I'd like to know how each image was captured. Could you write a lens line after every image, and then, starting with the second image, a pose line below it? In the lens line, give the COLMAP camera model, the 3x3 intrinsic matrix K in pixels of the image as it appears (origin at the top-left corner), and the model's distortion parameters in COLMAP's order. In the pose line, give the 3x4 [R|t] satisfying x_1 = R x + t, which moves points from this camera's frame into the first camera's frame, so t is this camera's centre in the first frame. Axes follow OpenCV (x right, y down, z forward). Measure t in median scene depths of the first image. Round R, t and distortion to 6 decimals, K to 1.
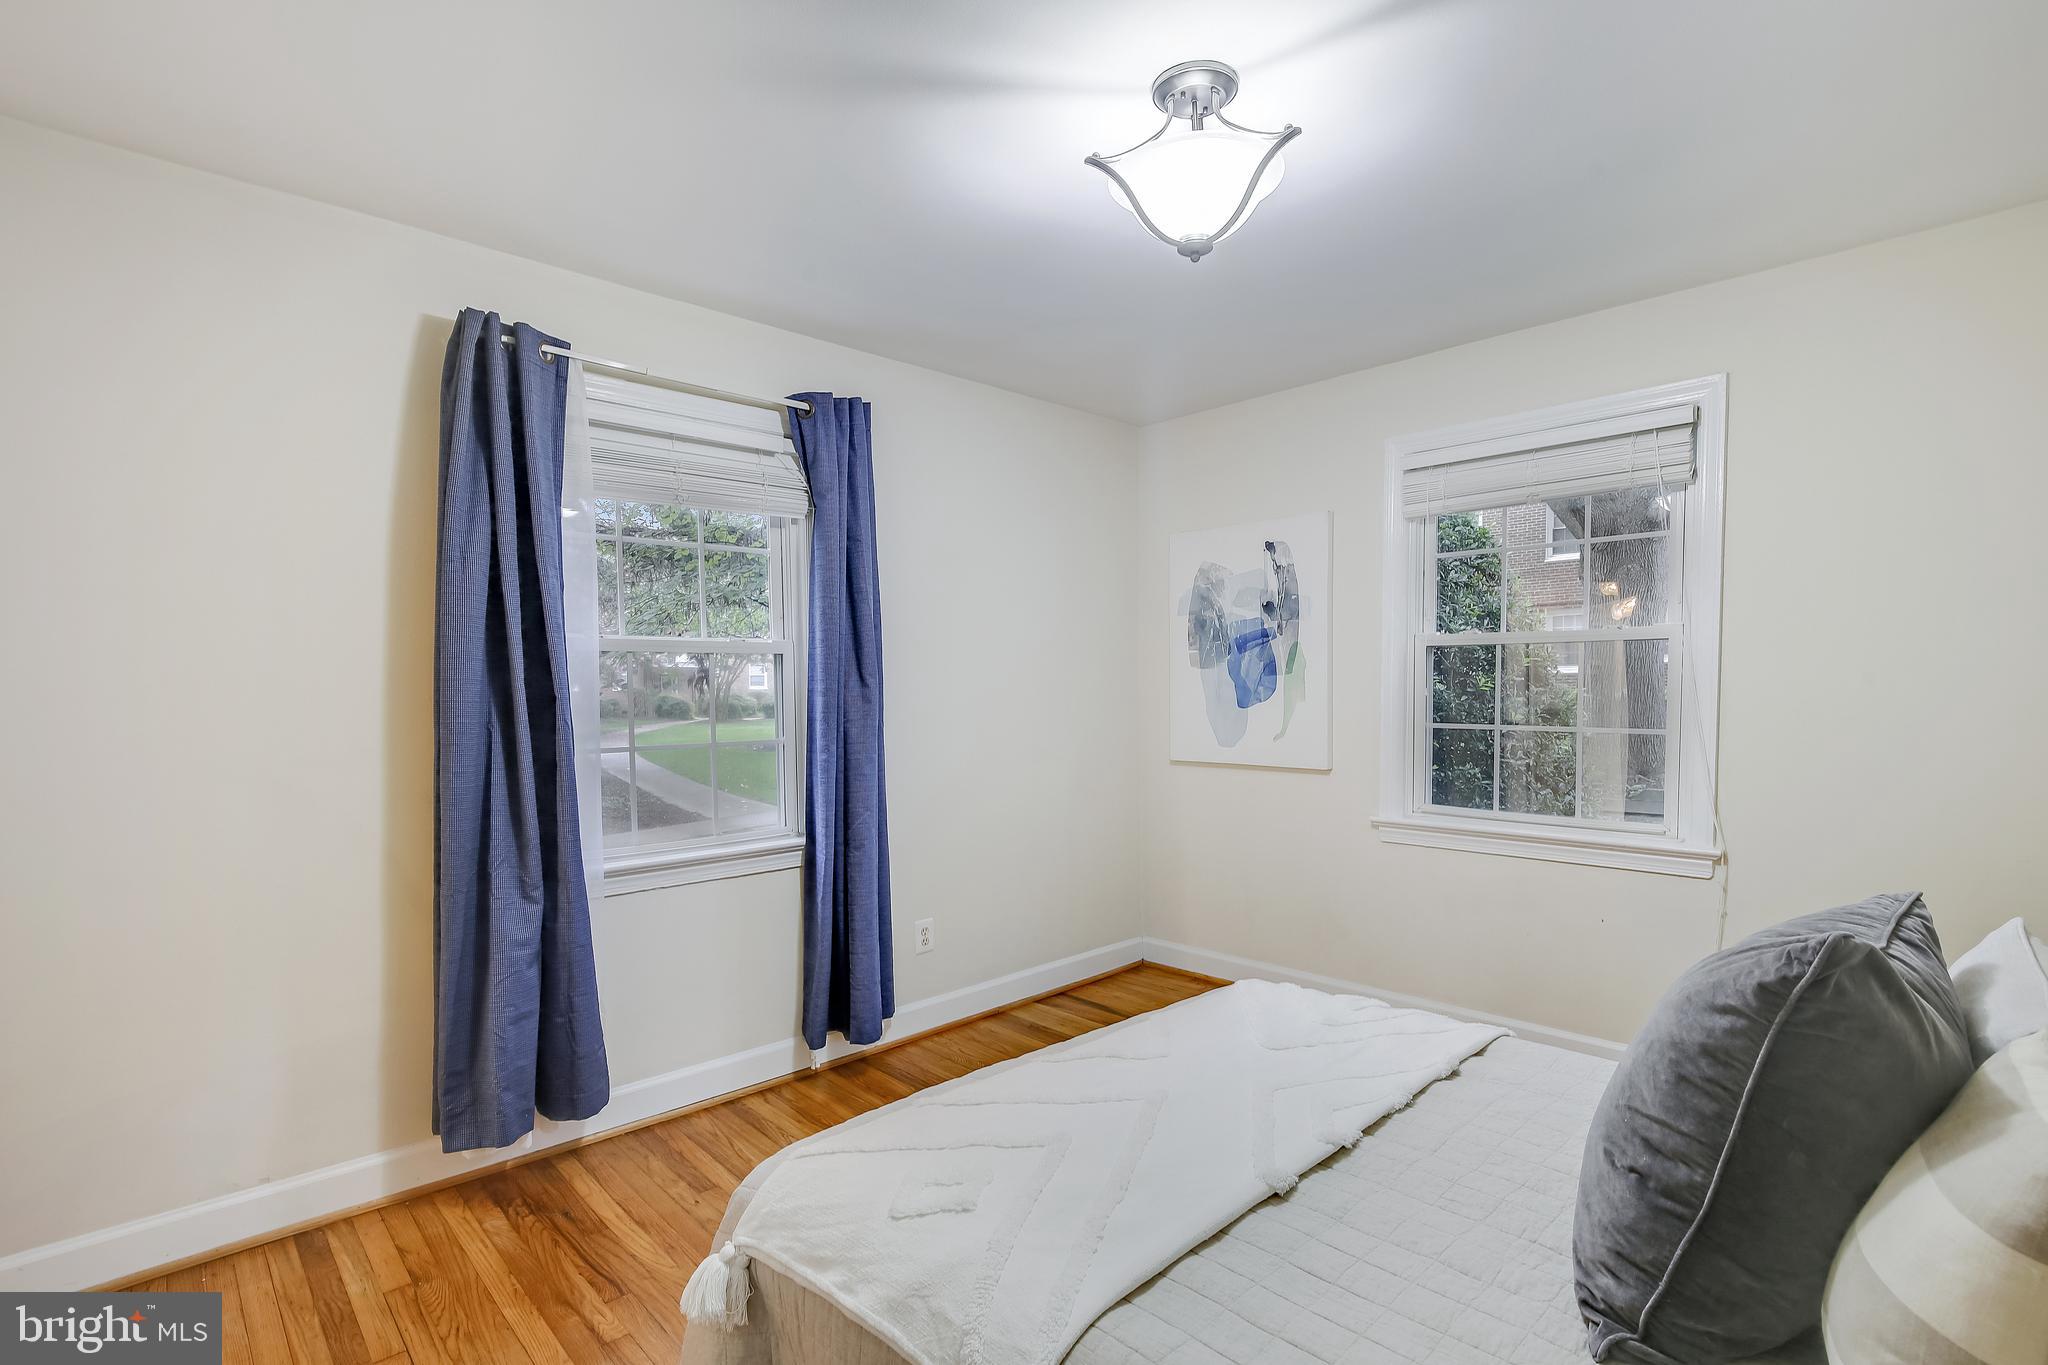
lens RADIAL K [[961.0, 0, 1026.3], [0, 961.0, 706.6], [0, 0, 1]] dist [-0.012048, -0.000023]
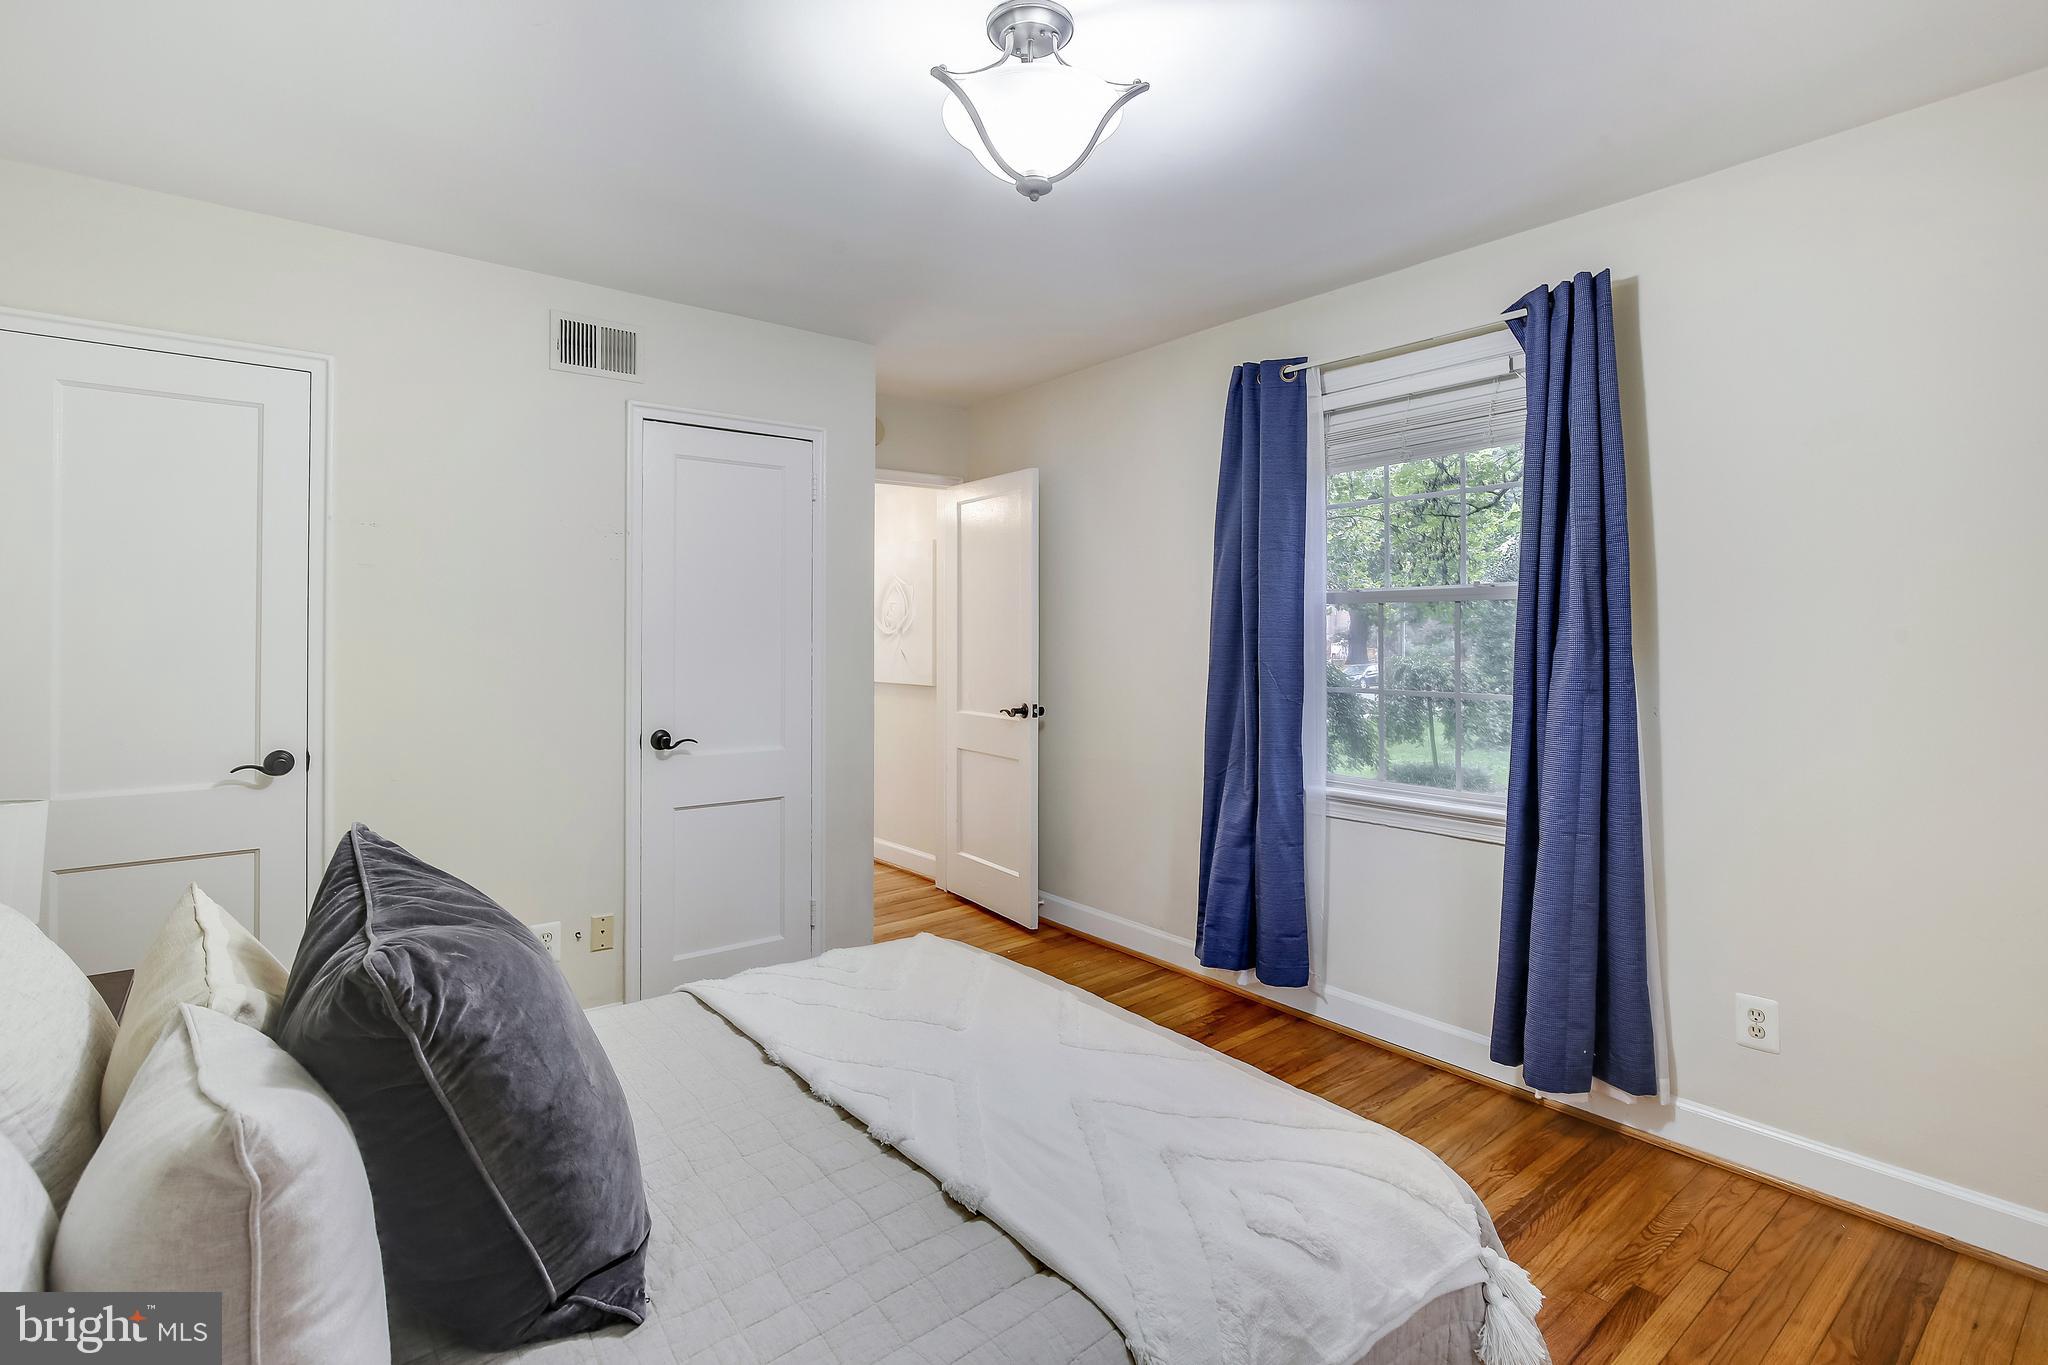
lens RADIAL K [[965.4, 0, 1051.2], [0, 965.4, 627.8], [0, 0, 1]] dist [-0.002239, 0.000056]
pose [[-0.072682, -0.011565, -0.997288, 0.764651], [-0.022702, 0.999693, -0.009938, -0.011962], [0.997097, 0.021918, -0.072922, 0.753718]]
